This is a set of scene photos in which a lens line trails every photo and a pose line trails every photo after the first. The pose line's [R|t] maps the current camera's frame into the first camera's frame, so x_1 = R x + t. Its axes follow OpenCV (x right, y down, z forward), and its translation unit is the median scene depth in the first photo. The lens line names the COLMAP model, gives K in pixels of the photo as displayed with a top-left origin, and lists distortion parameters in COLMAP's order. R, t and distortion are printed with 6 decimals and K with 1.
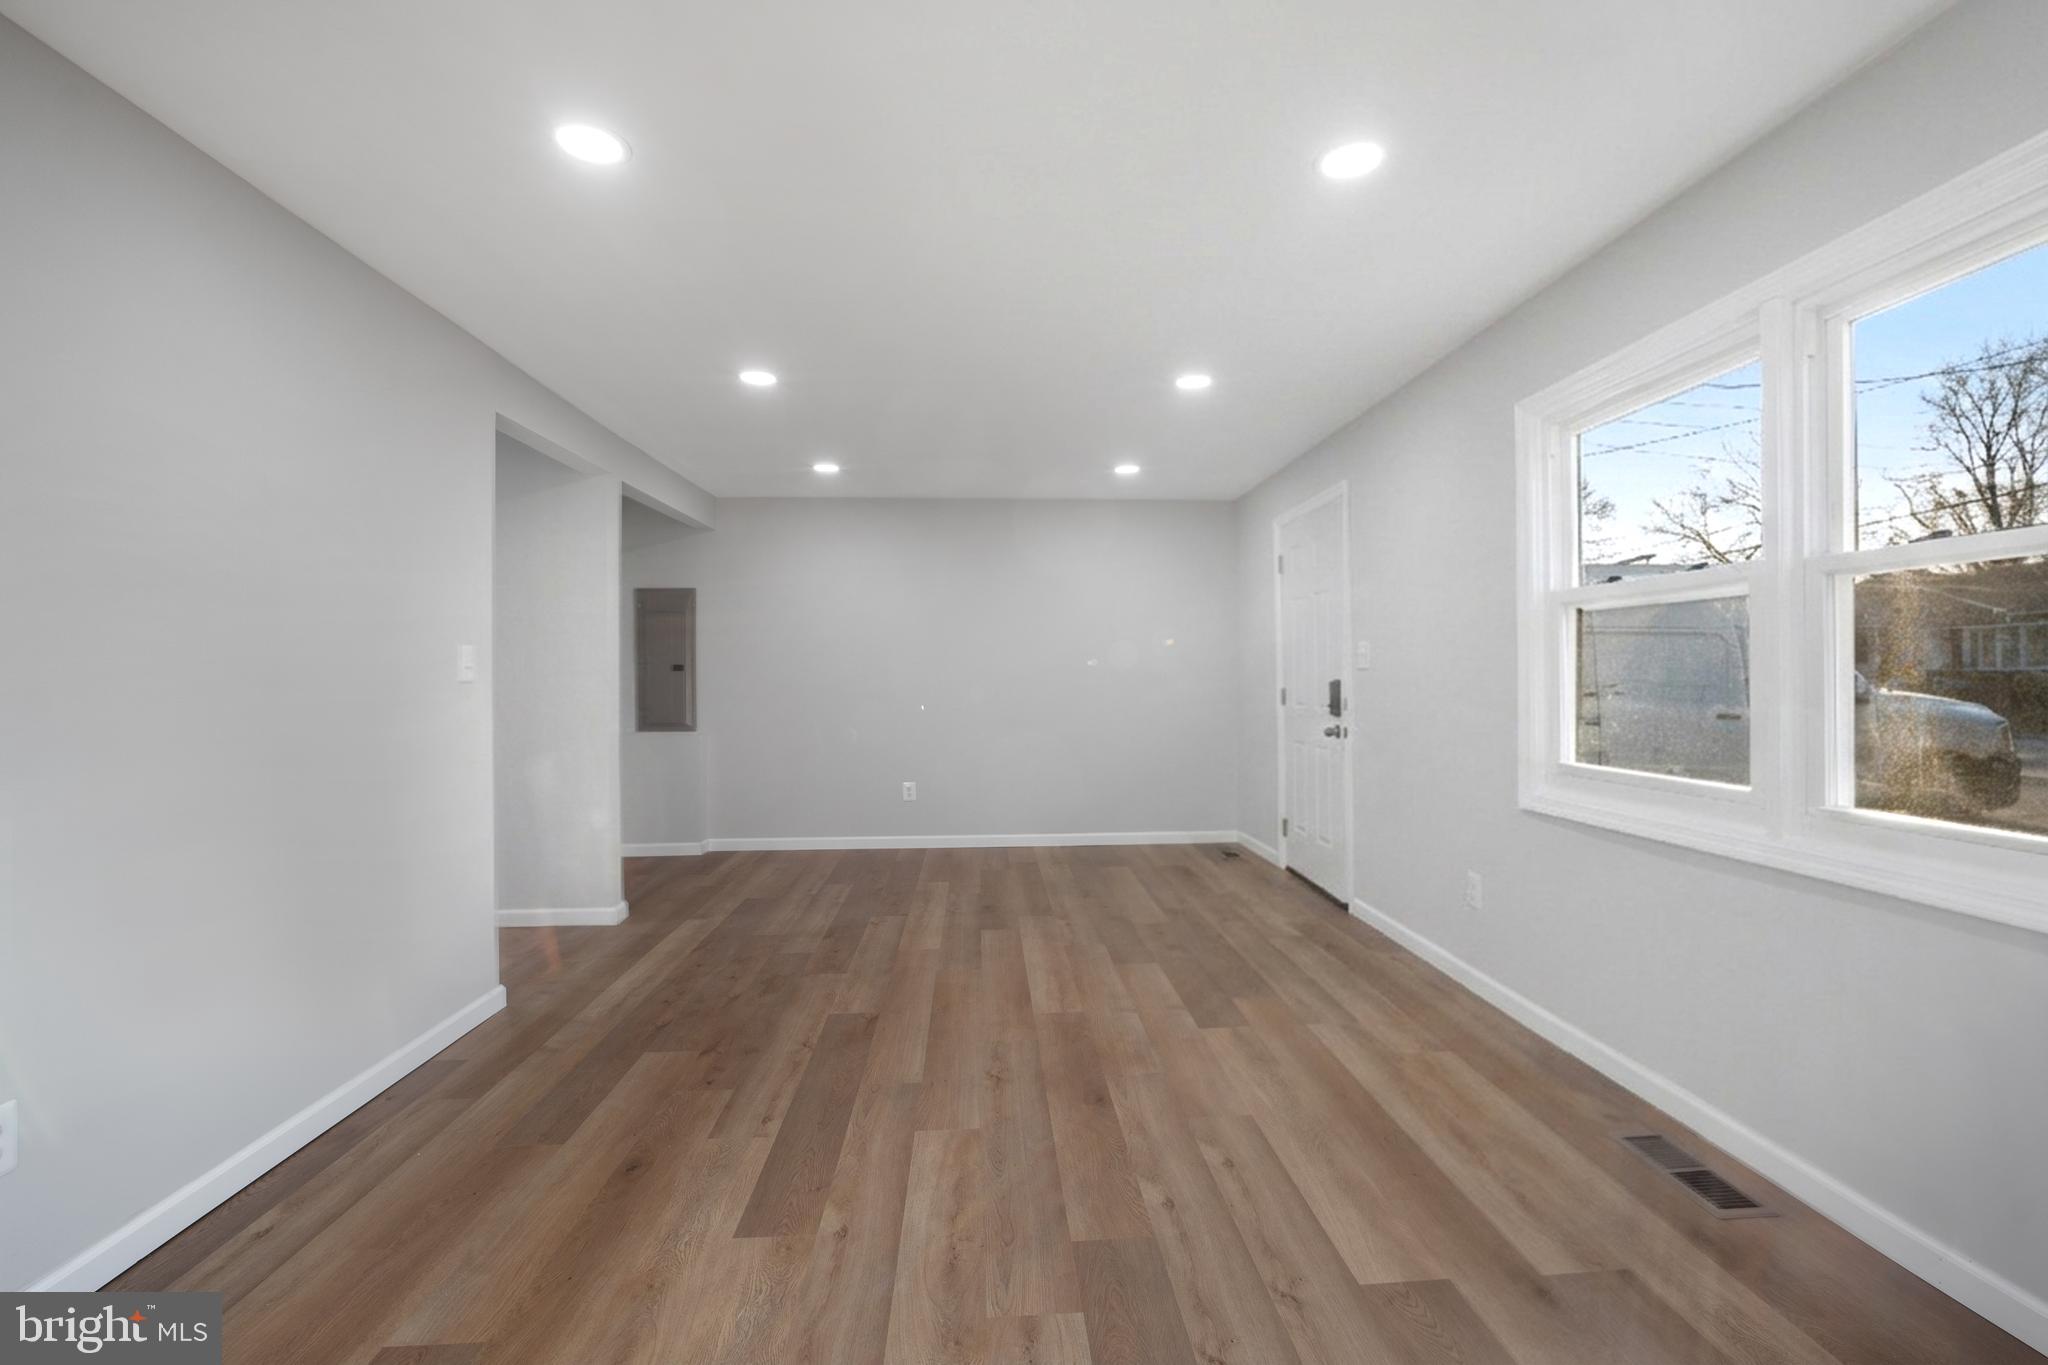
lens RADIAL K [[864.1, 0, 1030.1], [0, 864.1, 677.5], [0, 0, 1]] dist [-0.041065, 0.016441]
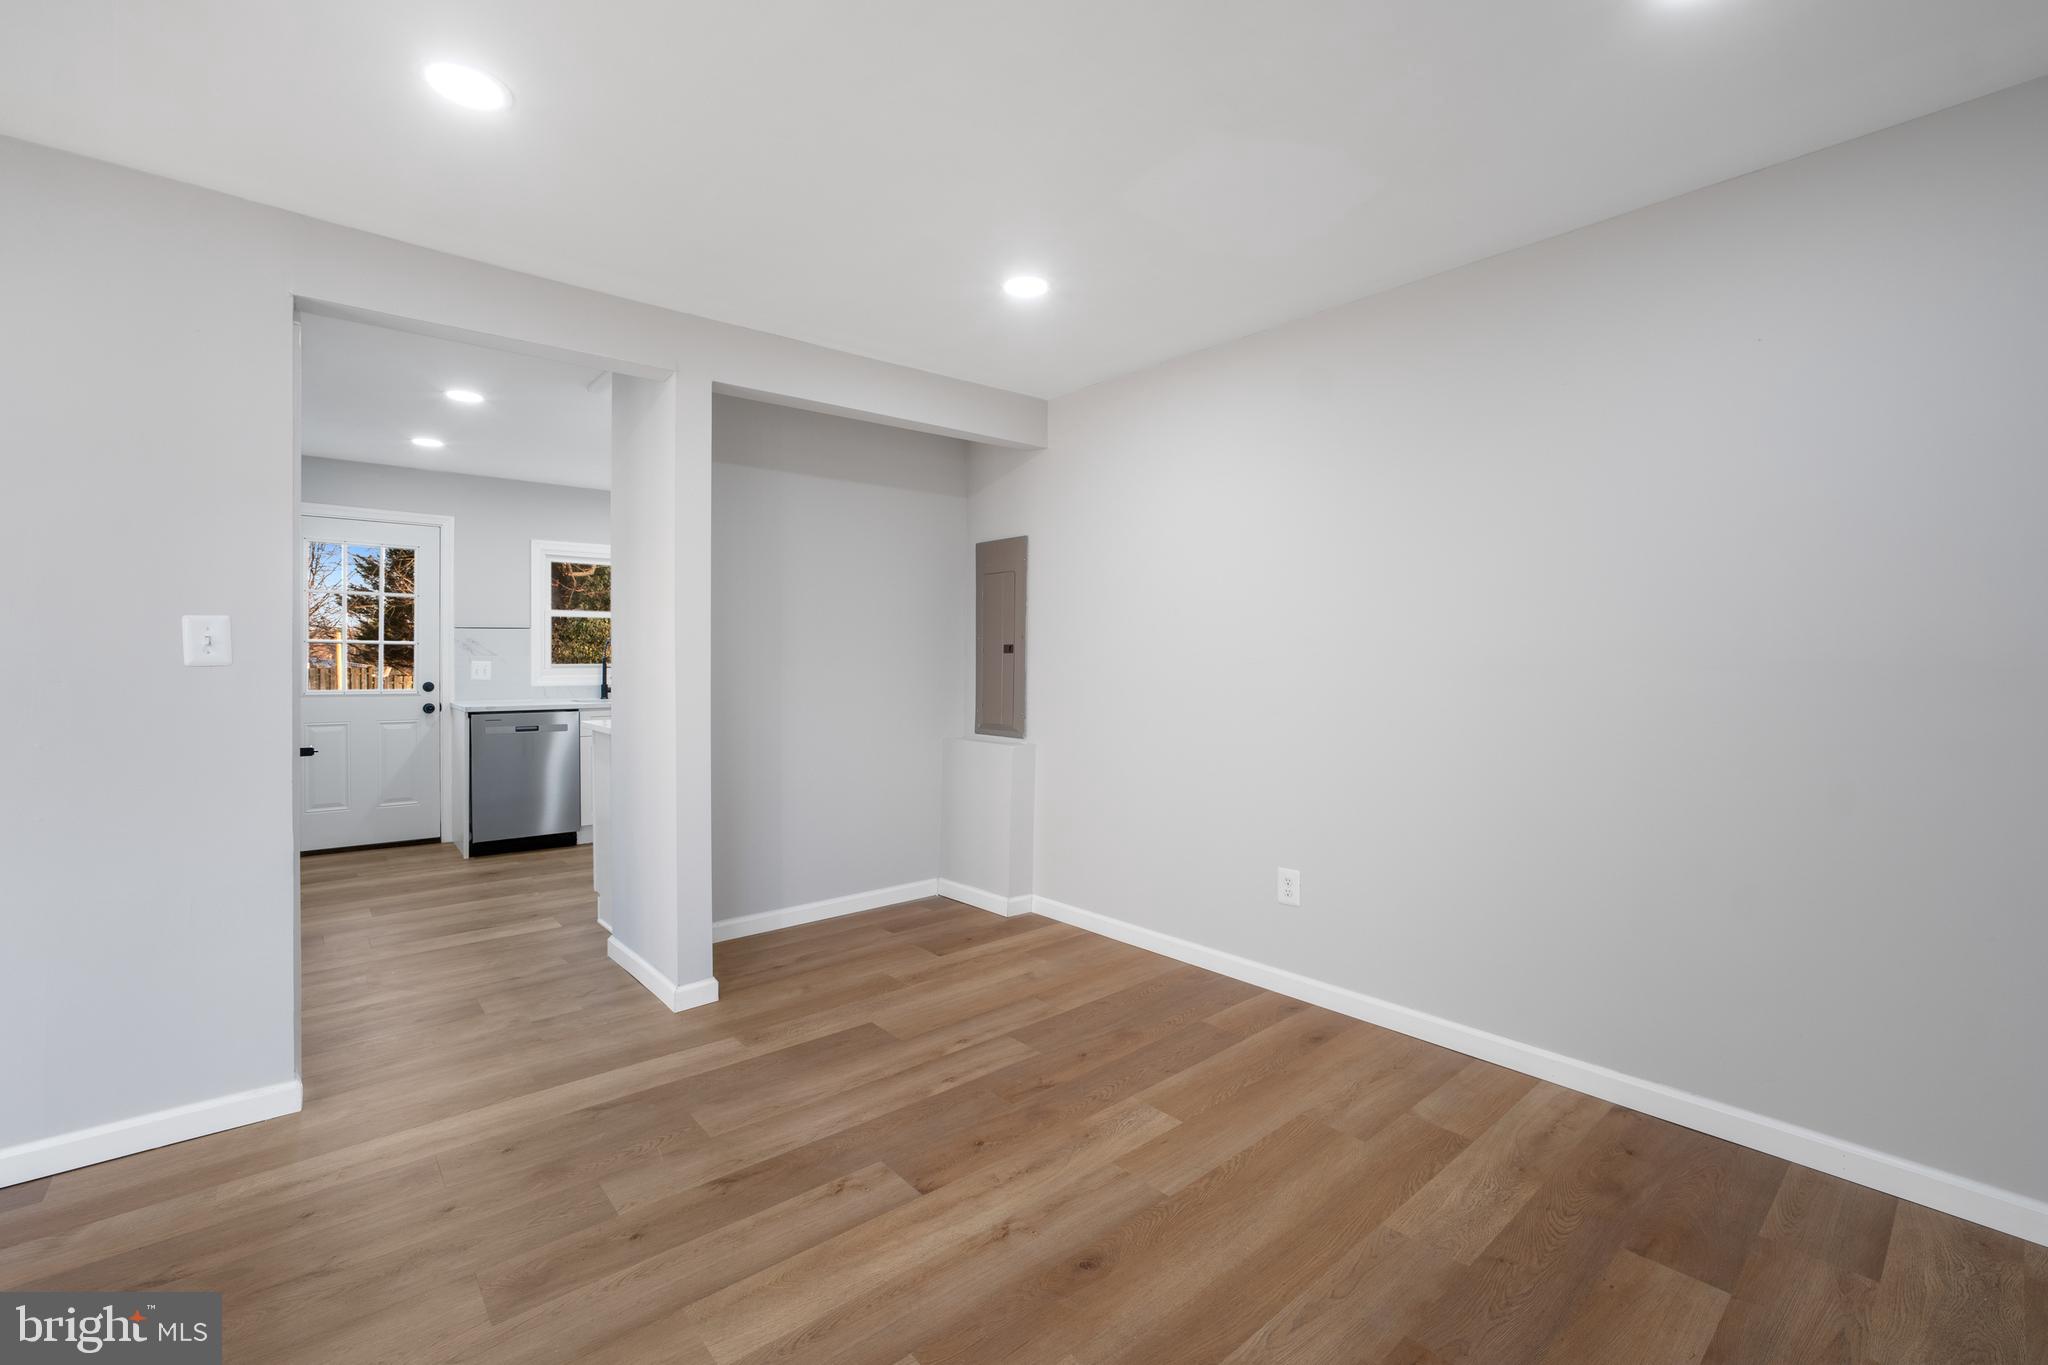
lens RADIAL K [[871.9, 0, 1028.0], [0, 871.9, 671.1], [0, 0, 1]] dist [-0.041656, 0.016729]
pose [[0.607590, 0.019146, -0.794020, 0.342281], [-0.009690, 0.999814, 0.016693, -0.009671], [0.794191, -0.002448, 0.607663, 1.074345]]
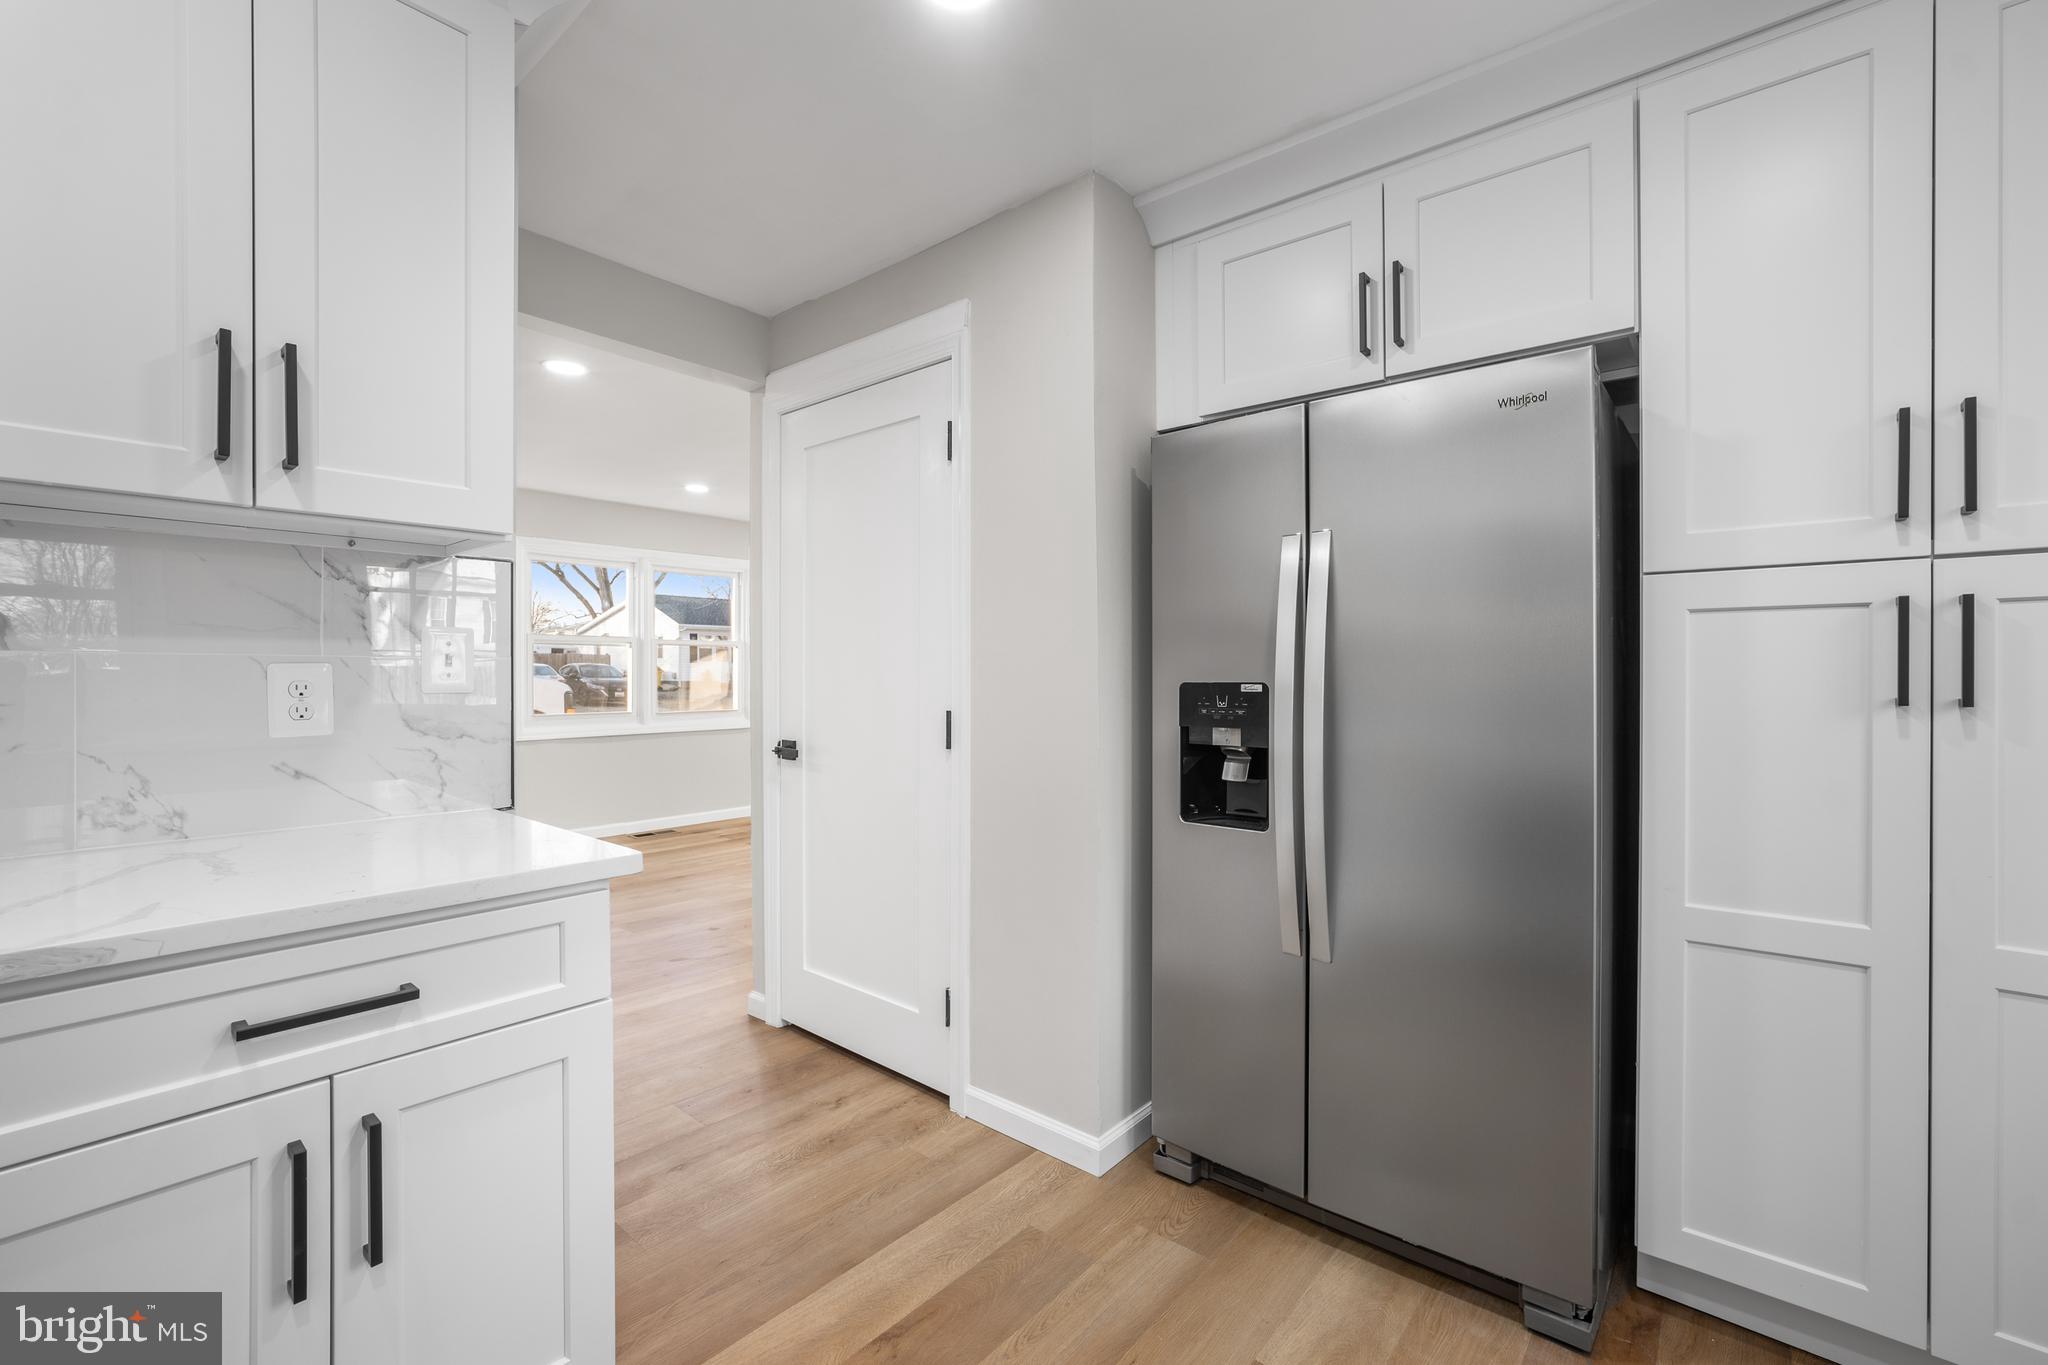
lens RADIAL K [[864.1, 0, 1030.1], [0, 864.1, 677.5], [0, 0, 1]] dist [-0.041065, 0.016441]
pose [[-0.723777, 0.003415, 0.690026, -1.547762], [0.005607, 0.999984, 0.000932, 0.009177], [-0.690011, 0.004543, -0.723784, 1.506336]]
